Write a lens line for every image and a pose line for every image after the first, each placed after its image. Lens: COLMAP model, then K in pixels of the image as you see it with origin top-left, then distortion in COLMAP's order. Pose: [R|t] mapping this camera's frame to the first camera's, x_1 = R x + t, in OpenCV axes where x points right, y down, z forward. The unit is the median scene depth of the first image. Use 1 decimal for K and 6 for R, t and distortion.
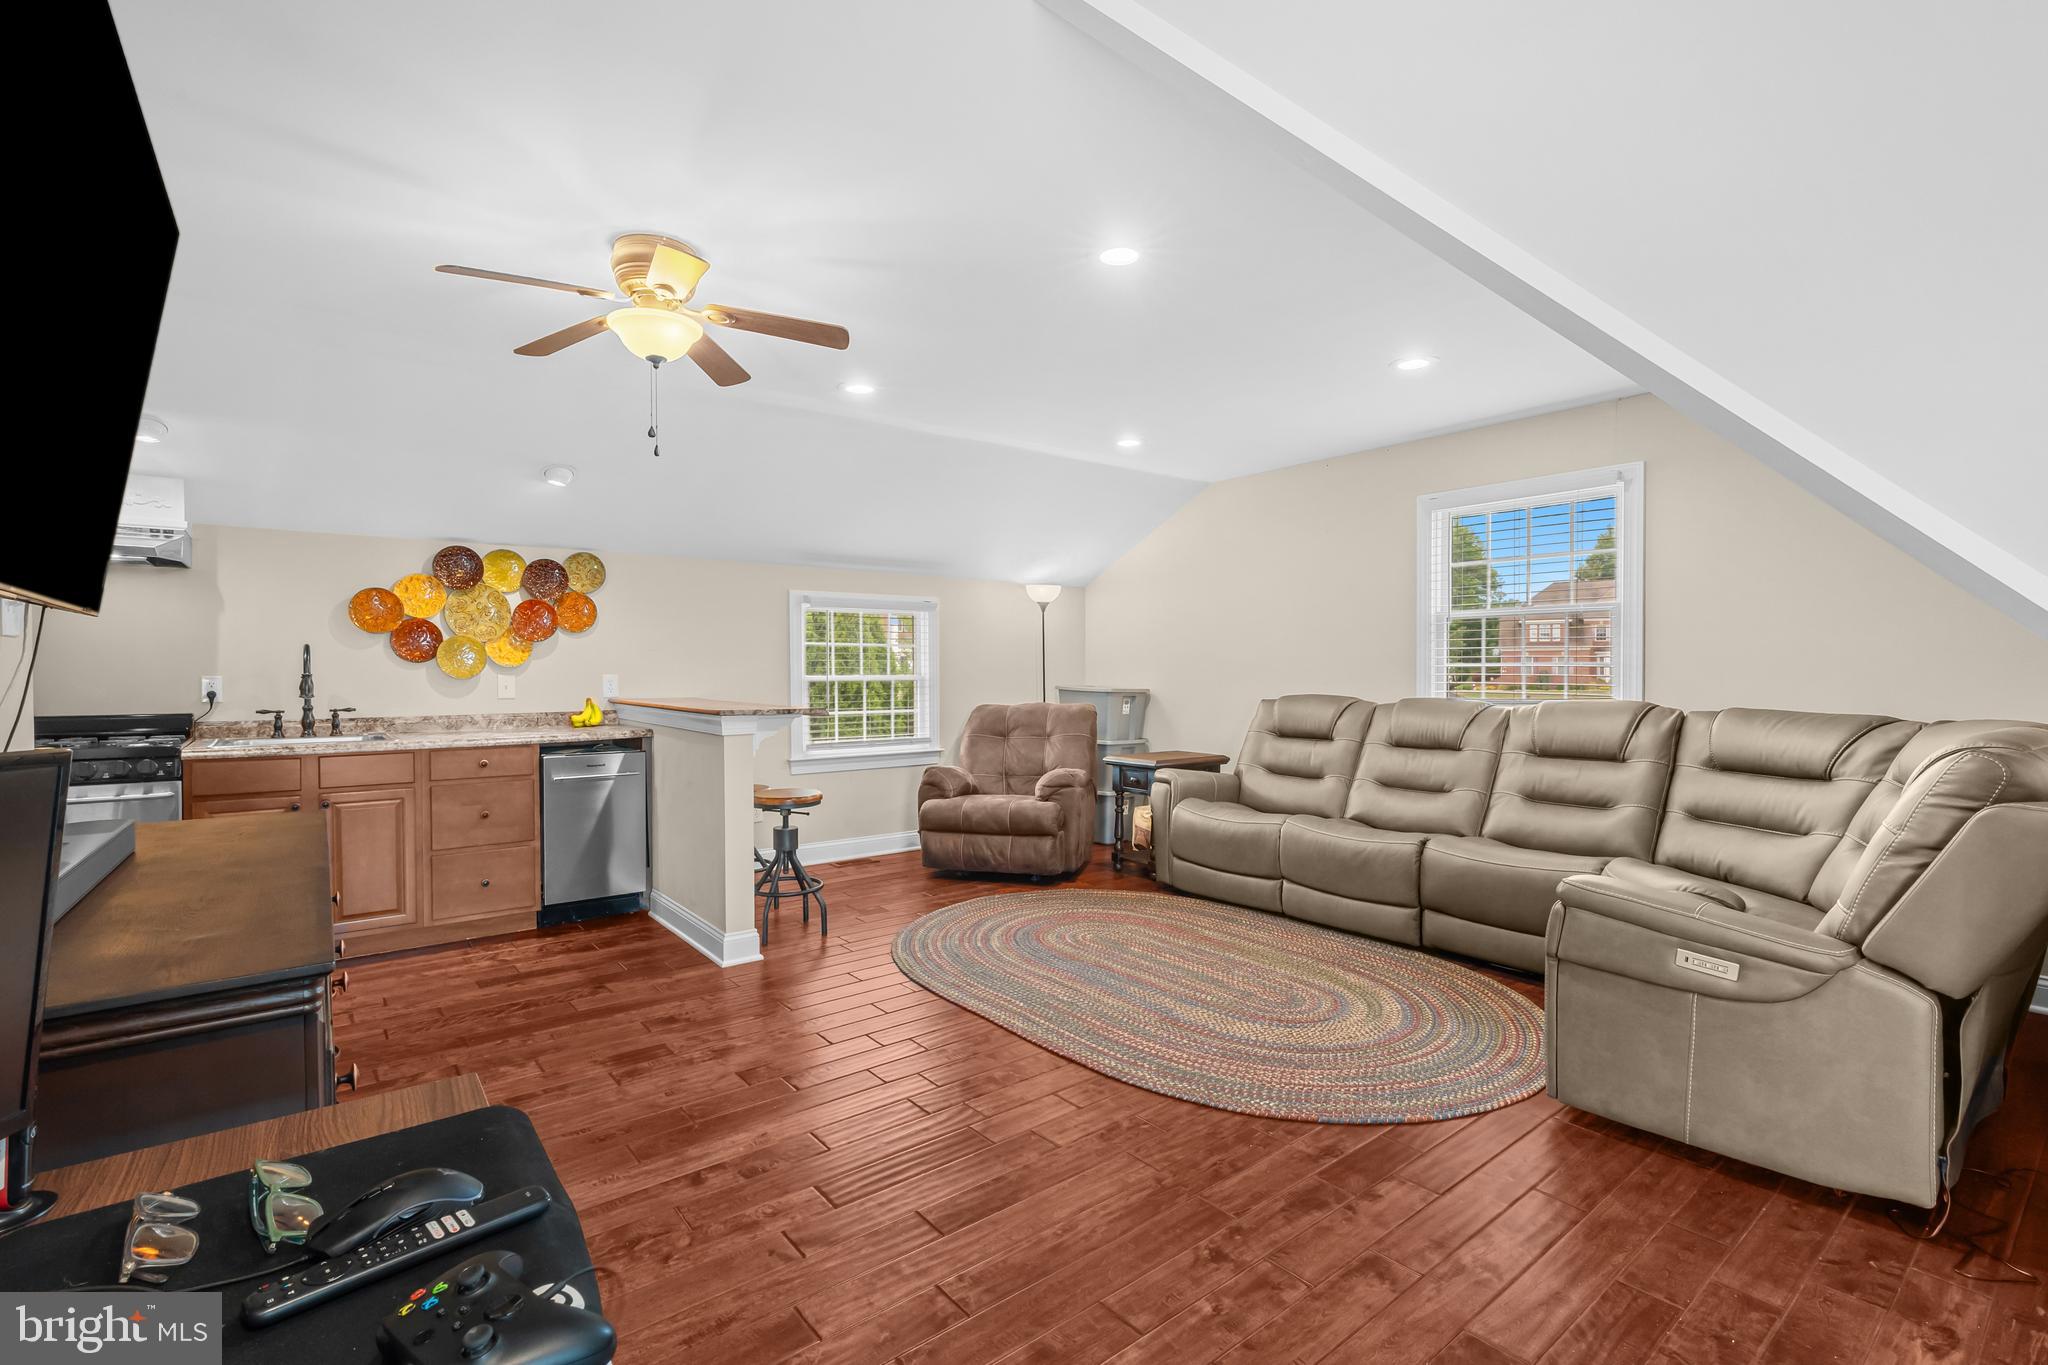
lens RADIAL K [[907.0, 0, 1024.0], [0, 907.0, 682.5], [0, 0, 1]] dist [-0.004777, -0.000341]
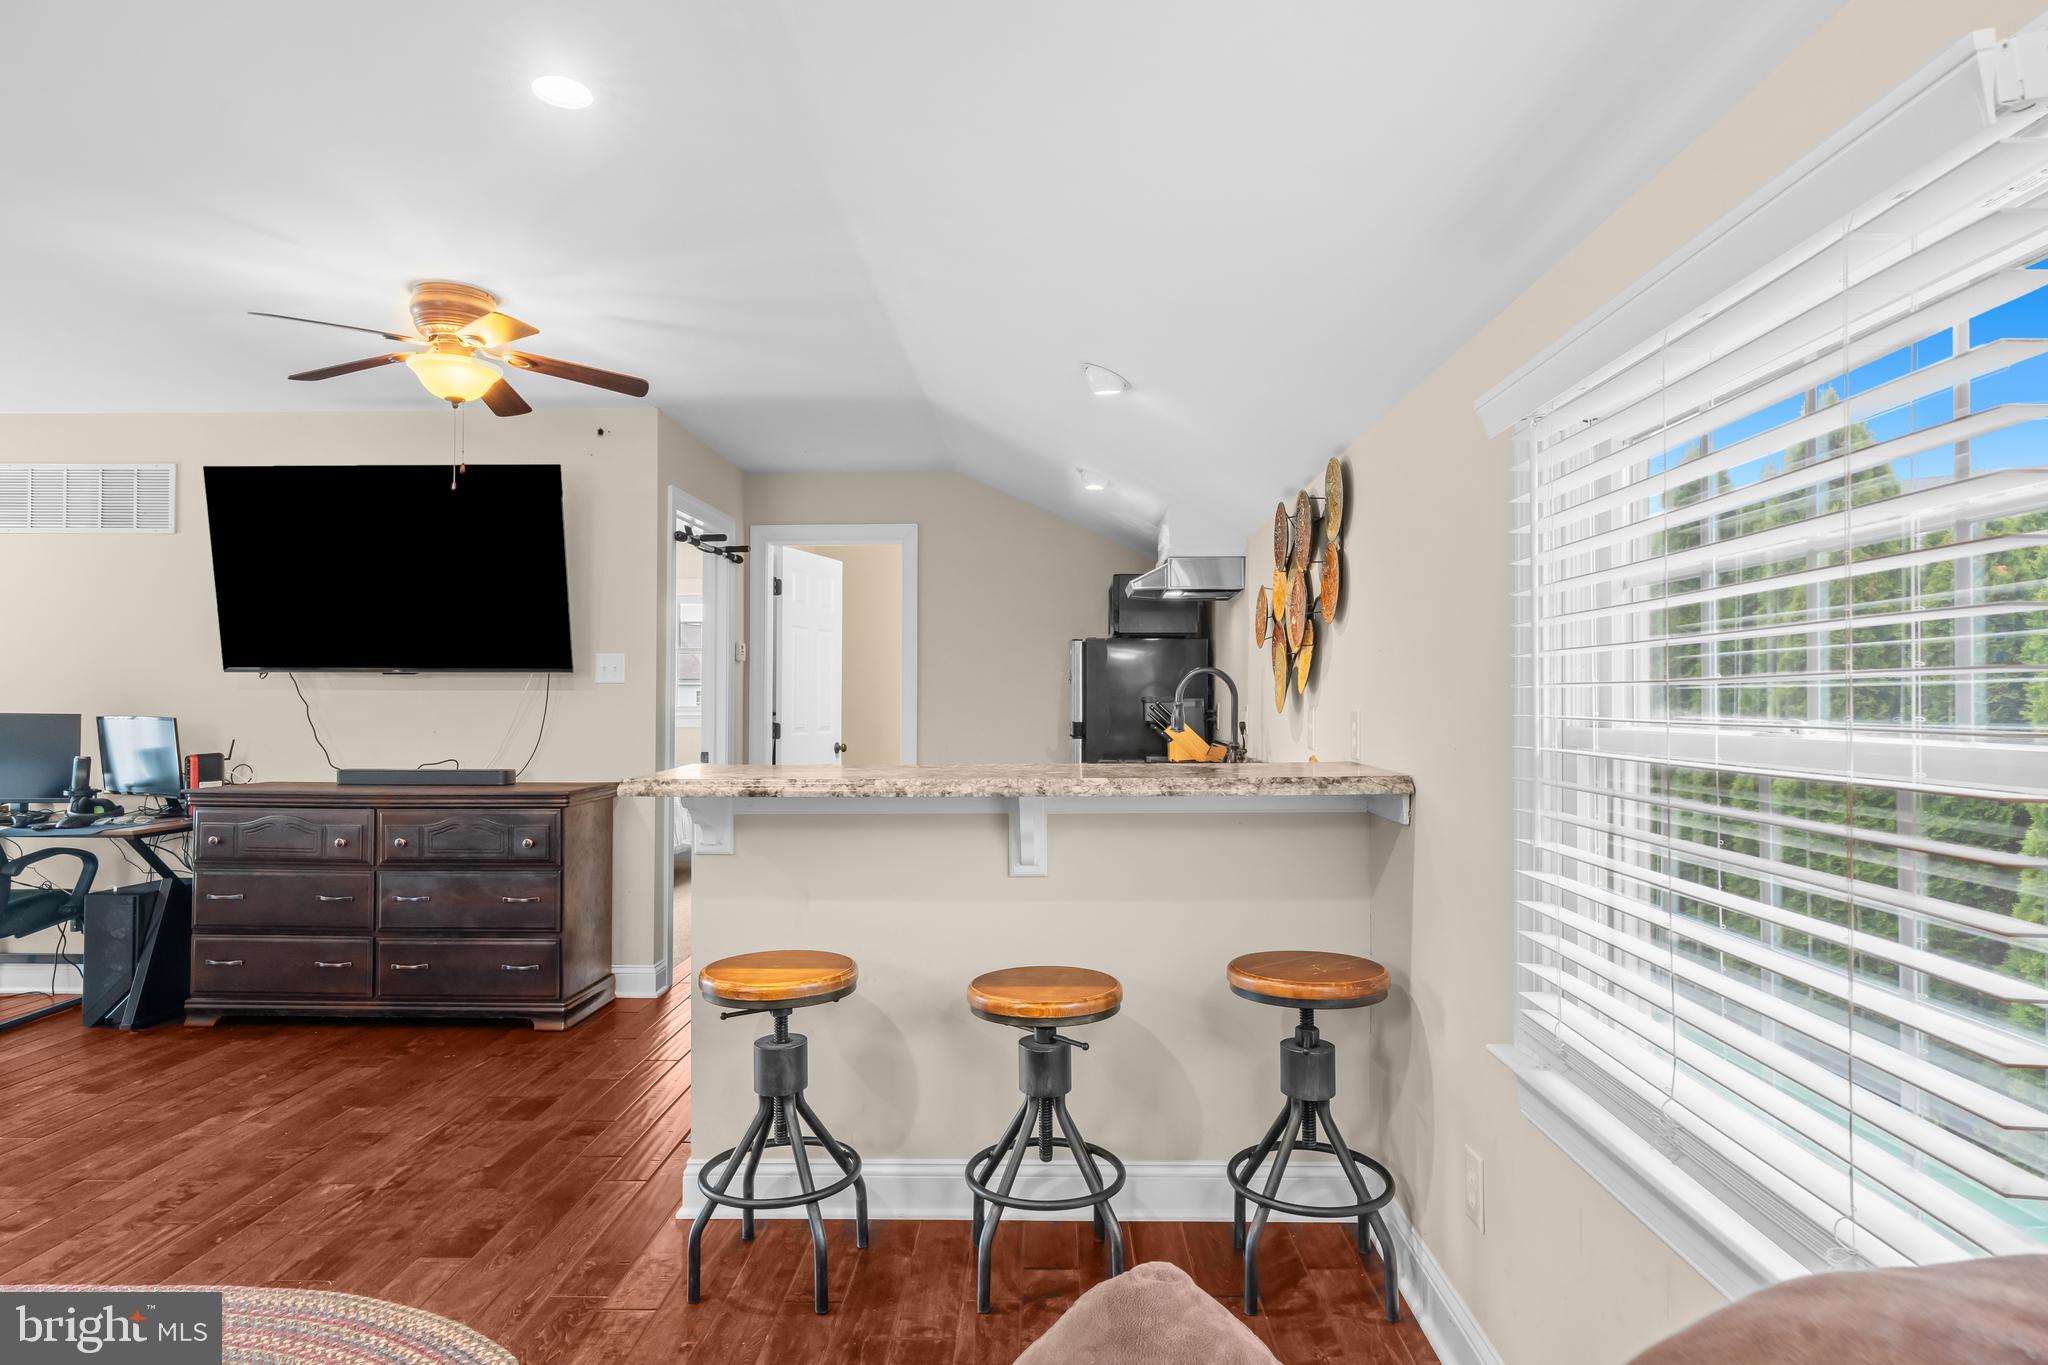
lens RADIAL K [[1086.2, 0, 1024.0], [0, 1086.2, 682.5], [0, 0, 1]] dist [-0.000228, -0.000557]
pose [[-0.633250, -0.006535, -0.773920, 0.086716], [-0.008377, 0.999964, -0.001590, -0.024705], [0.773902, 0.005476, -0.633282, 1.415197]]
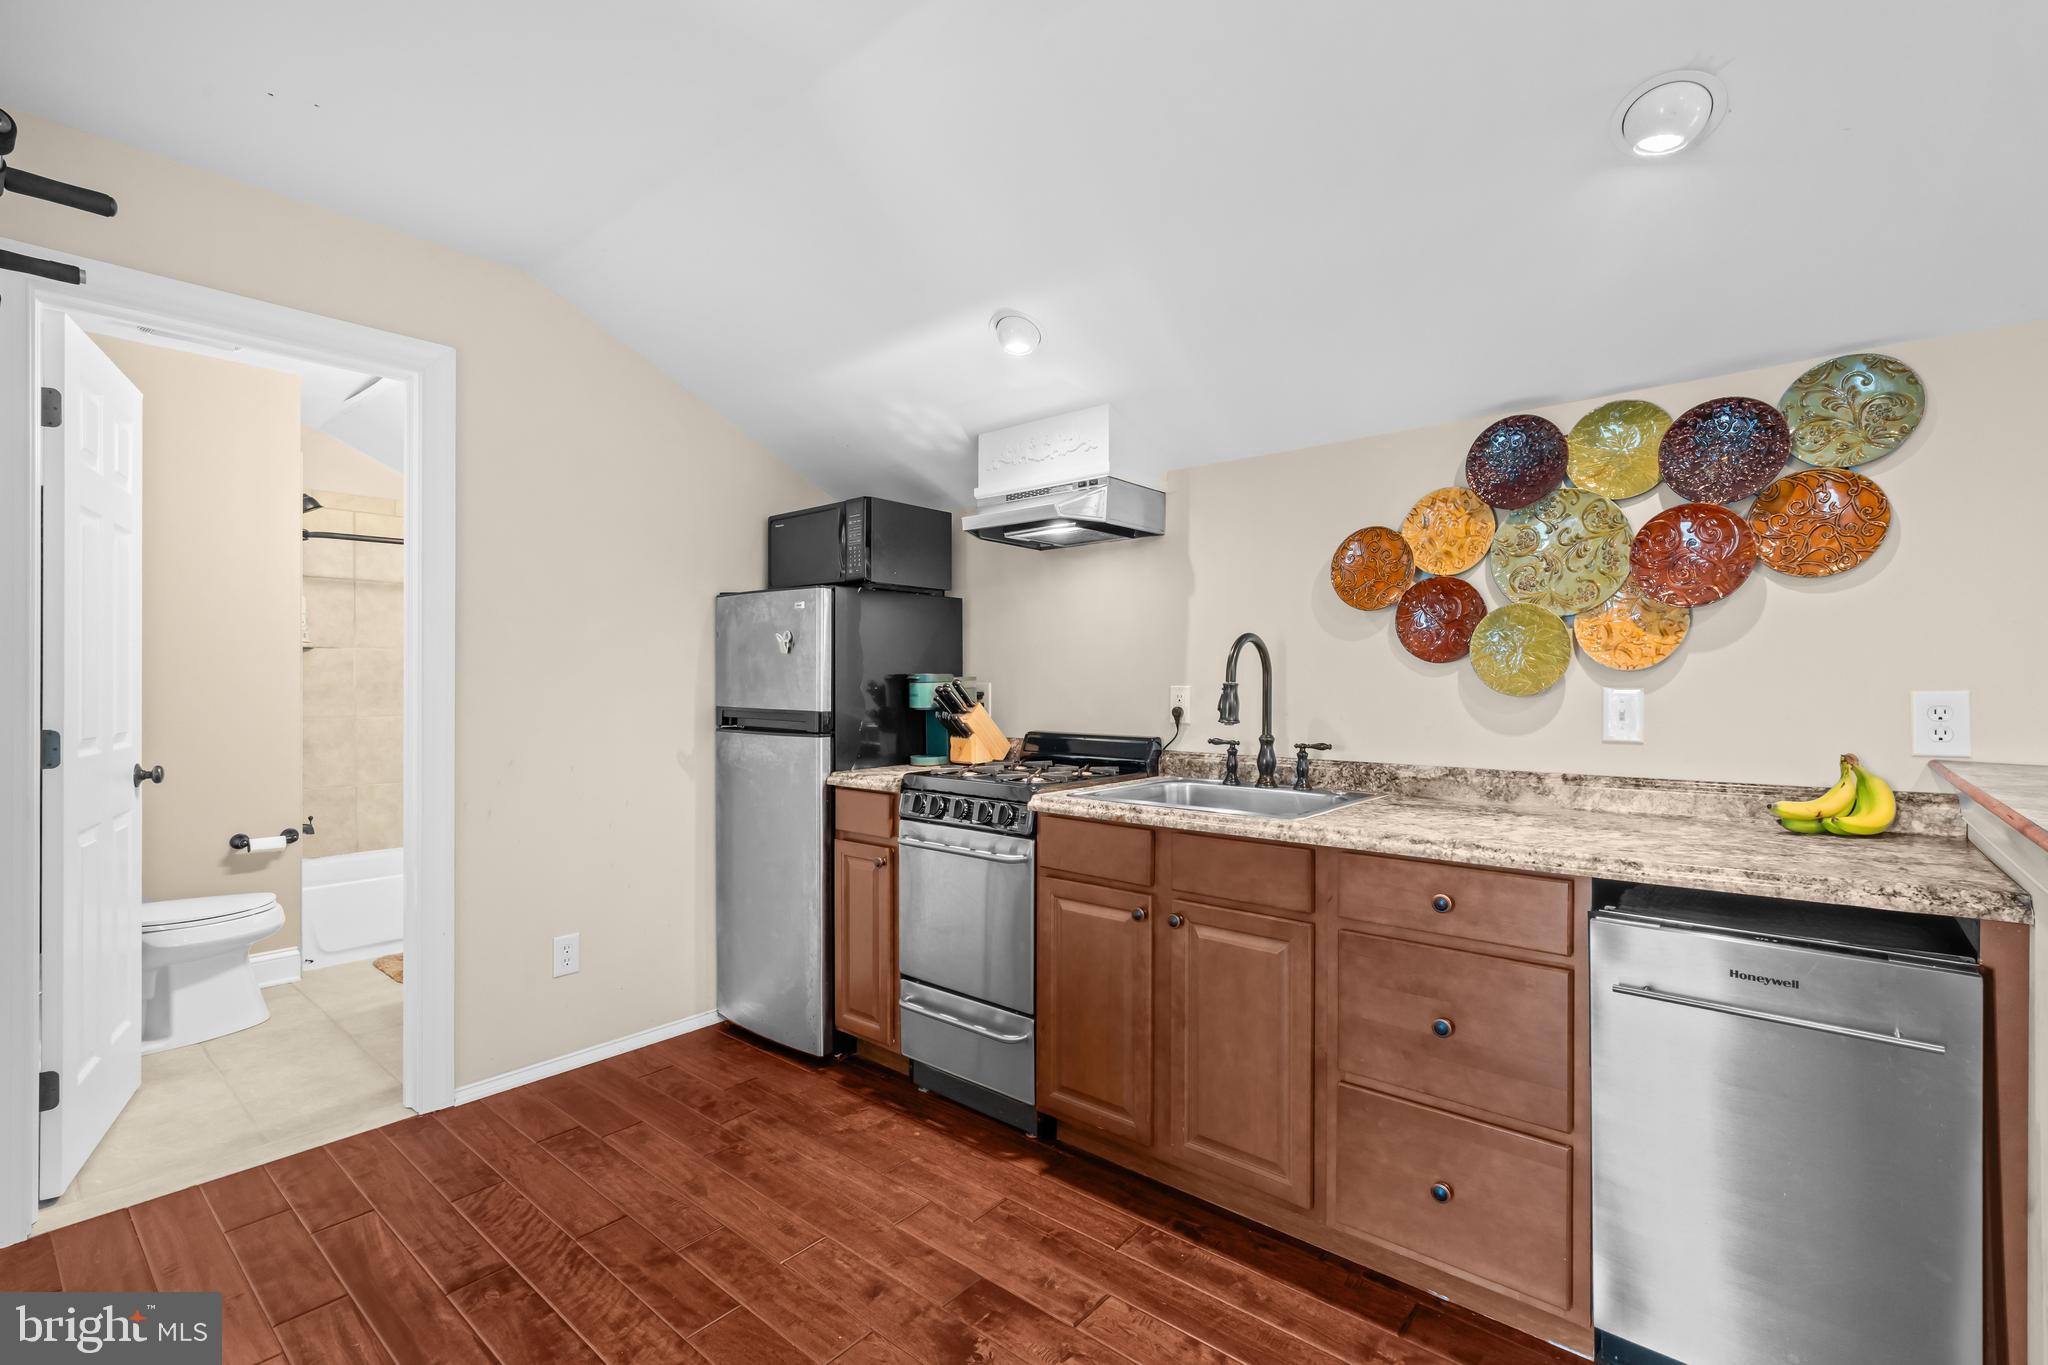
lens RADIAL K [[907.0, 0, 1024.0], [0, 907.0, 682.5], [0, 0, 1]] dist [-0.004777, -0.000341]
pose [[0.193120, 0.002256, -0.981172, -0.216001], [-0.016939, 0.999856, -0.001035, -0.006132], [0.981029, 0.016820, 0.193131, 0.686106]]
